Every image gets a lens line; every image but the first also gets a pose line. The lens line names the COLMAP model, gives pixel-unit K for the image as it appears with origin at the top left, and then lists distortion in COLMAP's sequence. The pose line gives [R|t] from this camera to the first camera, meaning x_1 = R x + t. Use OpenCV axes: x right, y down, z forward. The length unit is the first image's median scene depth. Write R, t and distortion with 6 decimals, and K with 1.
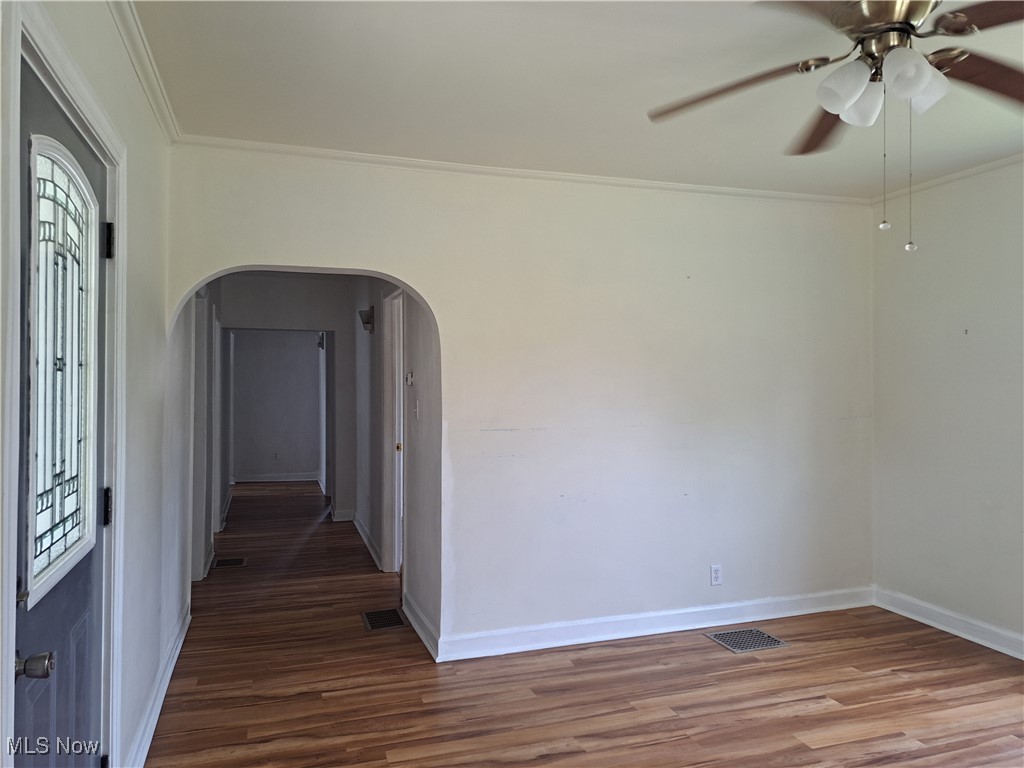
lens RADIAL K [[706.7, 0, 512.0], [0, 706.7, 384.0], [0, 0, 1]] dist [0.090892, -0.000020]
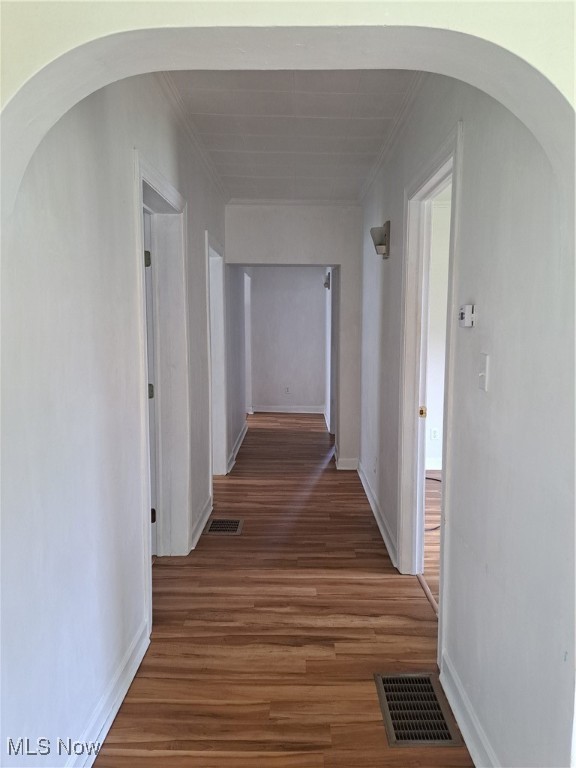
lens RADIAL K [[530.0, 0, 288.0], [0, 530.0, 384.0], [0, 0, 1]] dist [0.090892, -0.000020]
pose [[0.941841, 0.037939, -0.333911, -0.098277], [0.000442, 0.993466, 0.114126, -0.001312], [0.336059, -0.107636, 0.935670, 0.403588]]
